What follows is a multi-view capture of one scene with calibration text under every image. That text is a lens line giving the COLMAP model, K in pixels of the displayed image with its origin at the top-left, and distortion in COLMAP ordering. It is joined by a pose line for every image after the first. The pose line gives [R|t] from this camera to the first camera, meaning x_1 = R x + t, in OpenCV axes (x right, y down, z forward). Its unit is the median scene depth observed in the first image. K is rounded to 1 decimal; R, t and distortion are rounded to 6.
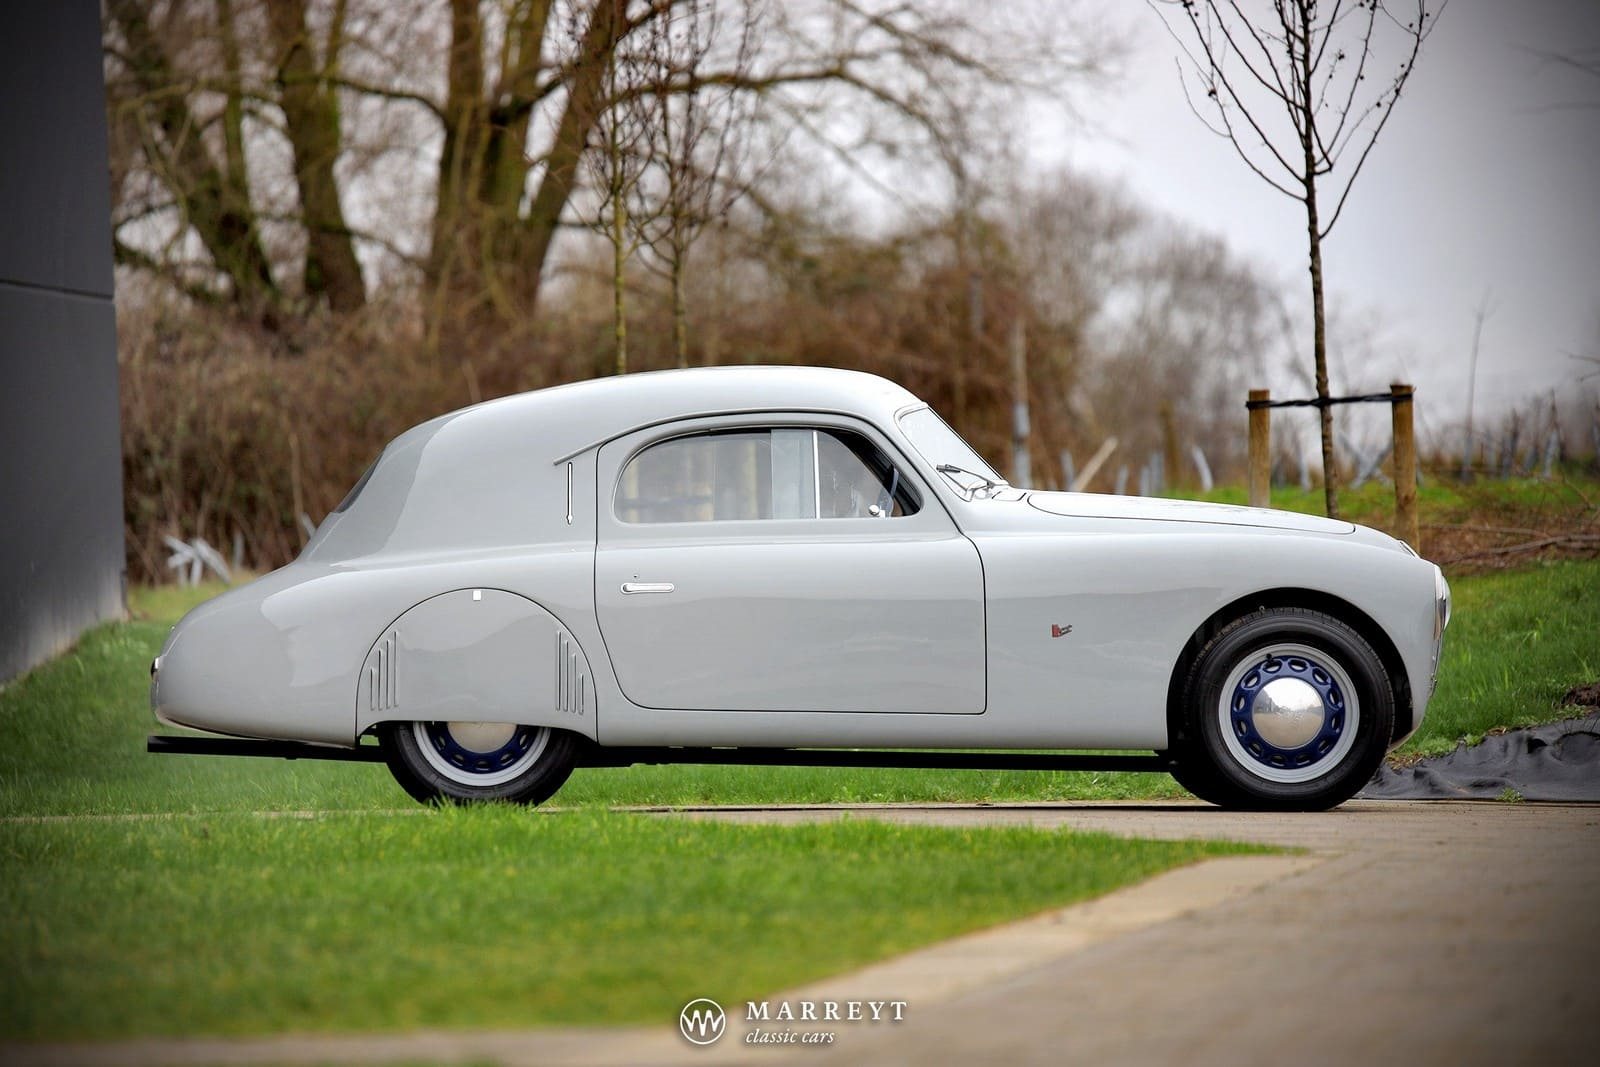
lens RADIAL K [[4302.1, 0, 800.0], [0, 4302.1, 533.5], [0, 0, 1]] dist [0.097535, 0.120992]
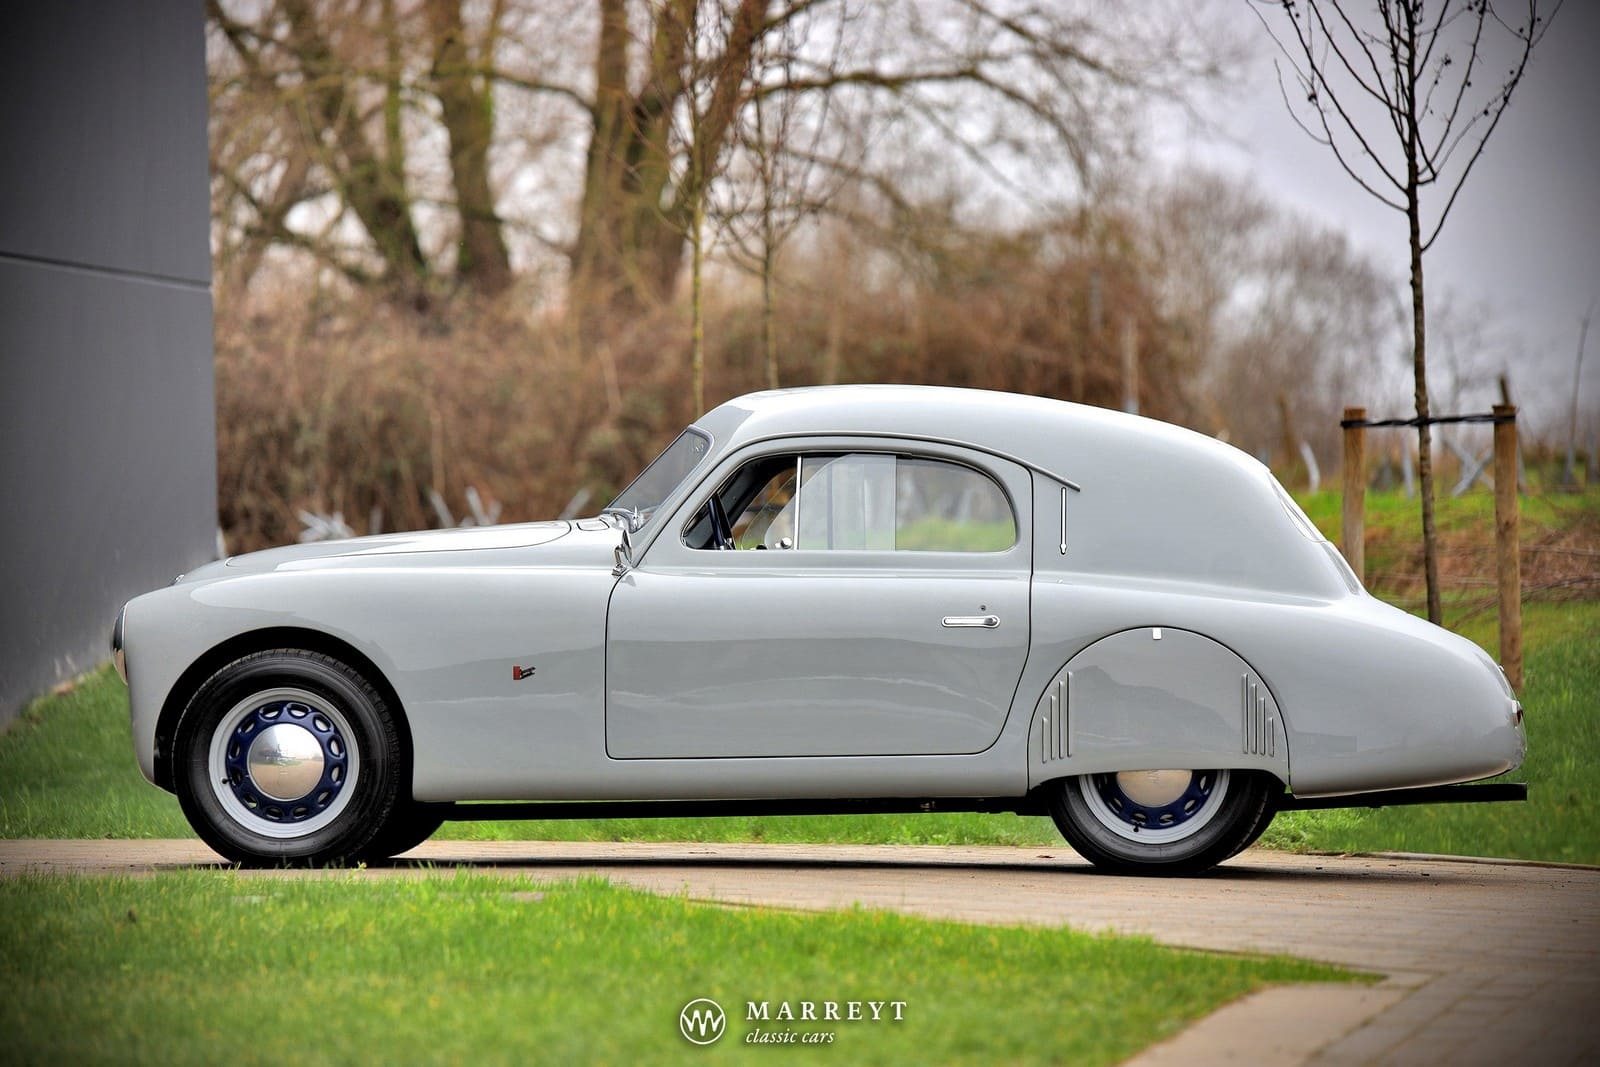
lens RADIAL K [[4625.9, 0, 740.0], [0, 4625.9, 564.5], [0, 0, 1]] dist [0.077554, 0.037740]
pose [[0.999535, 0.018975, -0.023875, -0.017333], [-0.018965, 0.999820, 0.000646, 0.011949], [0.023883, -0.000192, 0.999715, -0.118540]]
